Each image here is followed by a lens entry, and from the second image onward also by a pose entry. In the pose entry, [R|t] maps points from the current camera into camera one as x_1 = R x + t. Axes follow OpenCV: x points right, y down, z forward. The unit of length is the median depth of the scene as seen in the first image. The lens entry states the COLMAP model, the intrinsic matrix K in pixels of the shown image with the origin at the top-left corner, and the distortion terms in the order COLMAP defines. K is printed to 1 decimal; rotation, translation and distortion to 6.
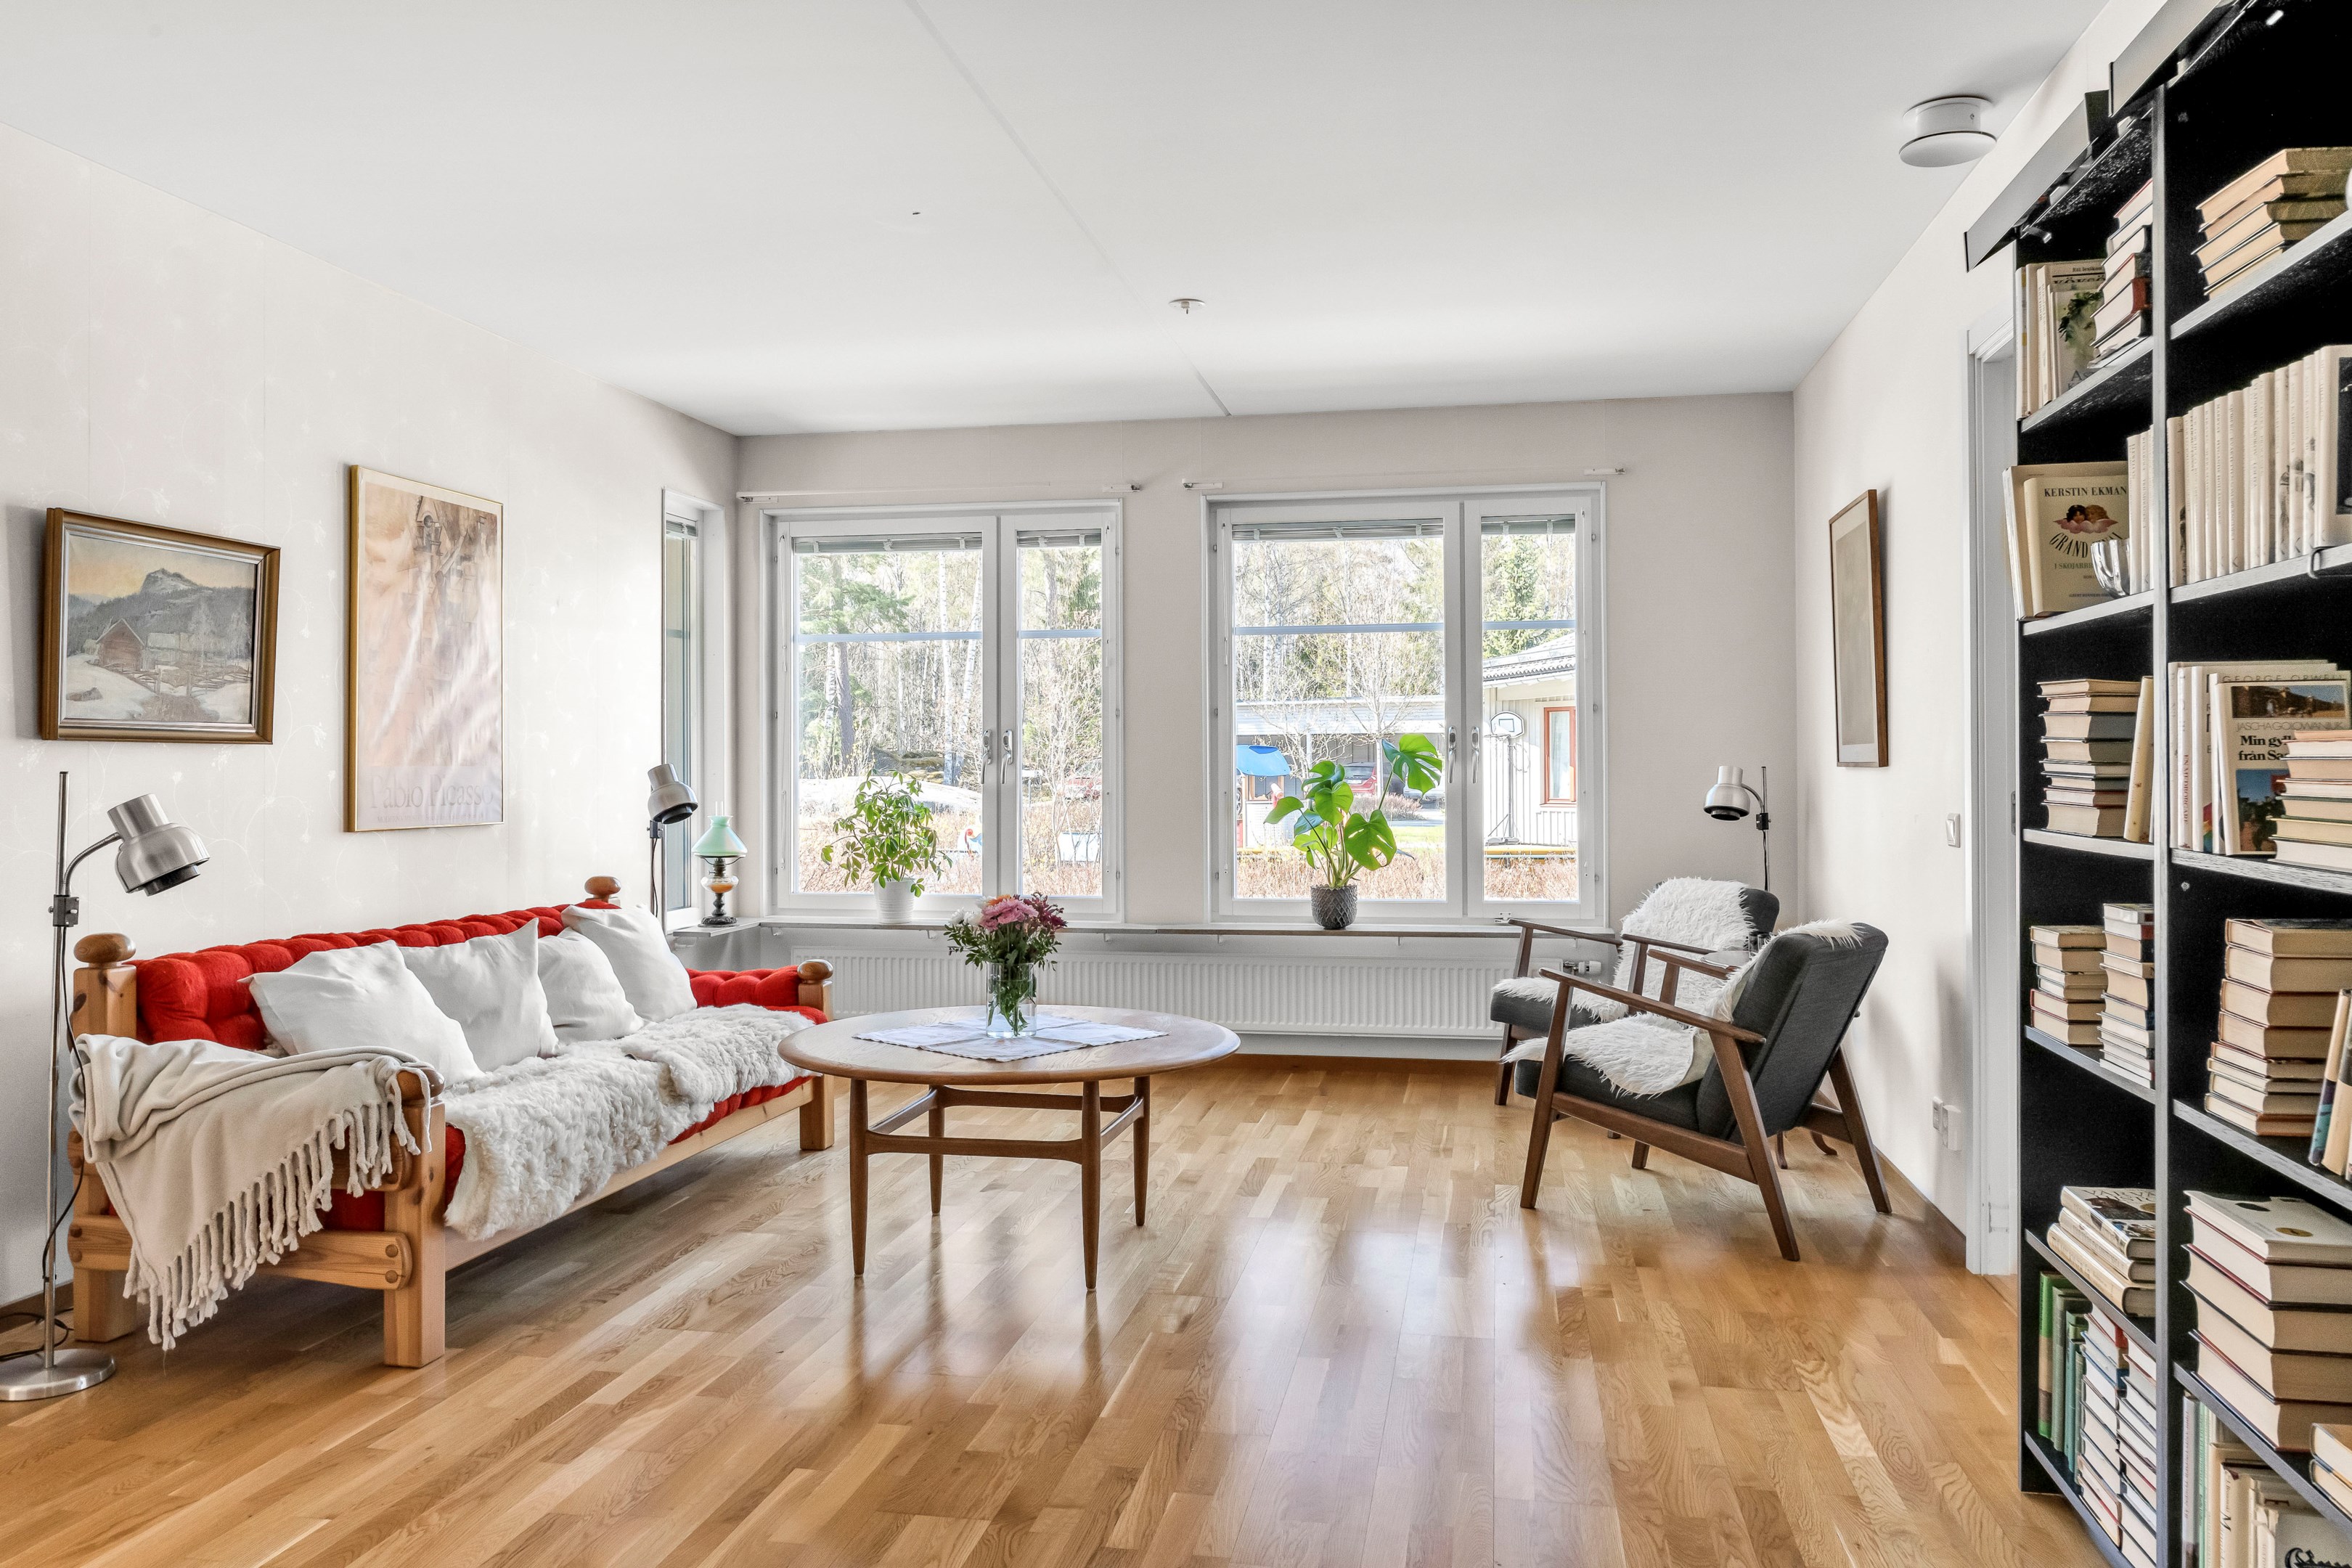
lens RADIAL K [[1647.4, 0, 1151.1], [0, 1647.4, 764.6], [0, 0, 1]] dist [-0.014440, 0.007707]
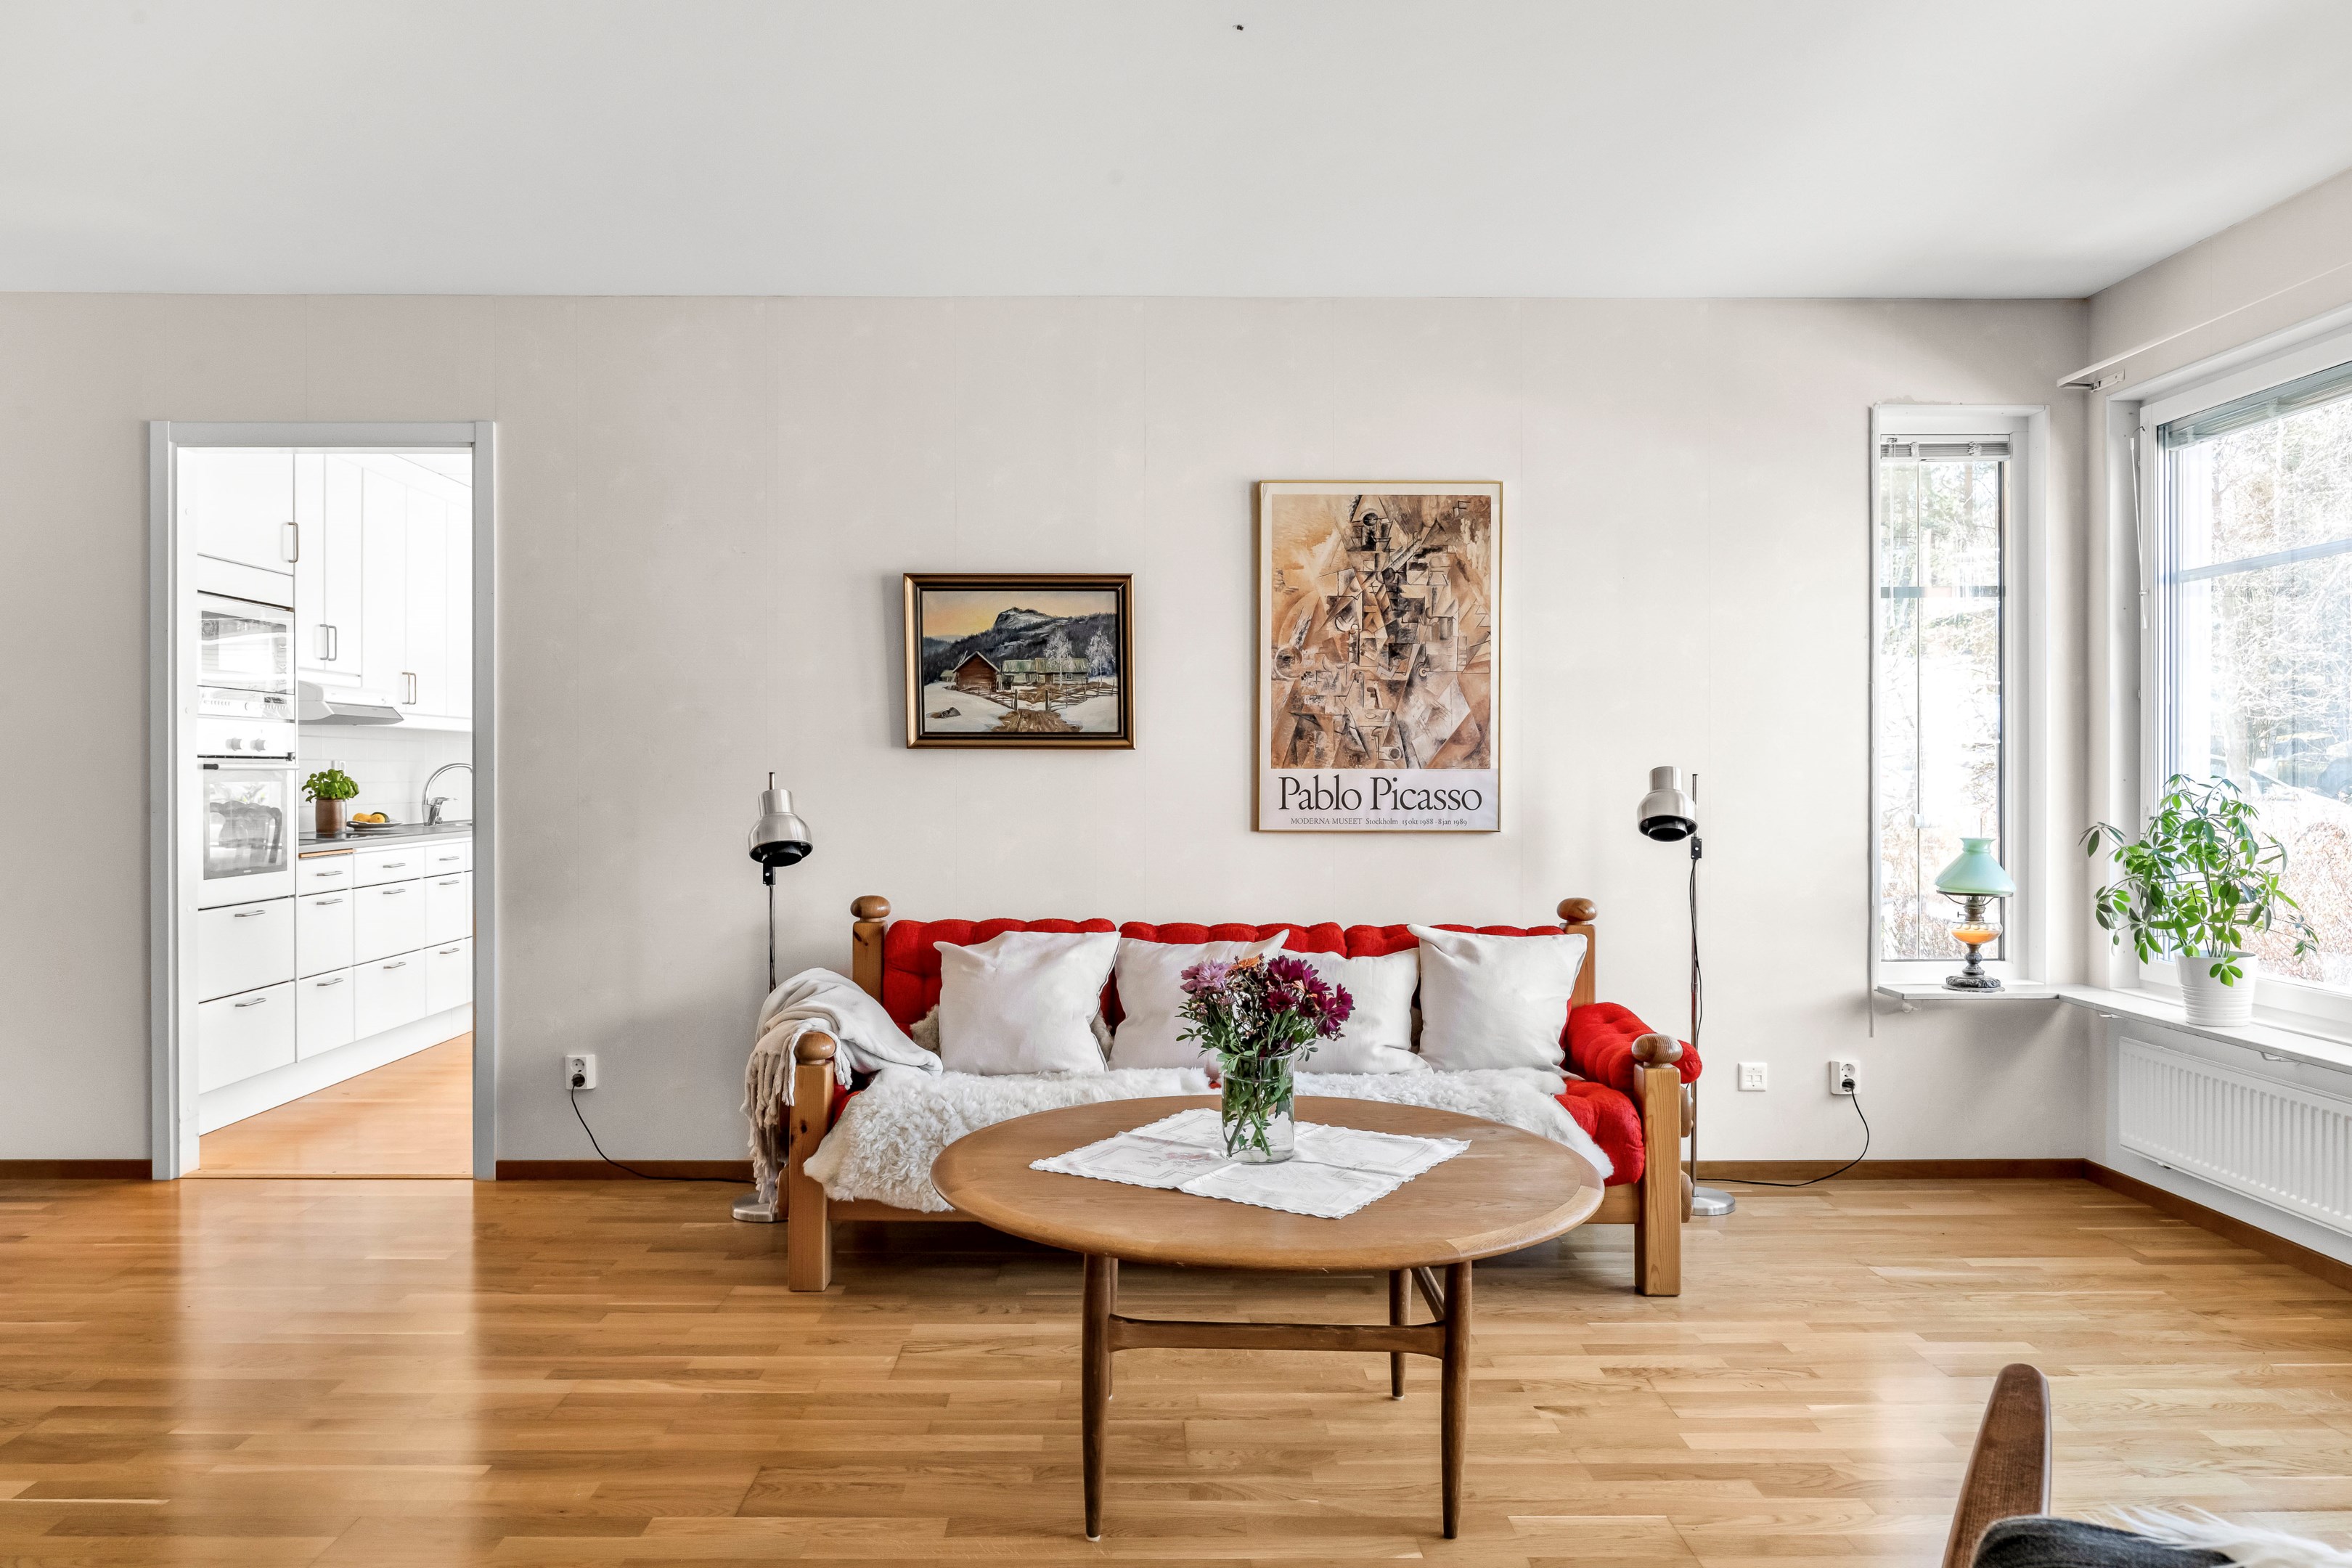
lens RADIAL K [[1647.4, 0, 1174.5], [0, 1647.4, 777.7], [0, 0, 1]] dist [-0.014440, 0.007707]
pose [[0.221682, 0.010891, -0.975058, 0.492560], [-0.000702, 0.999939, 0.011010, -0.004746], [0.975119, -0.001757, 0.221677, 0.668333]]
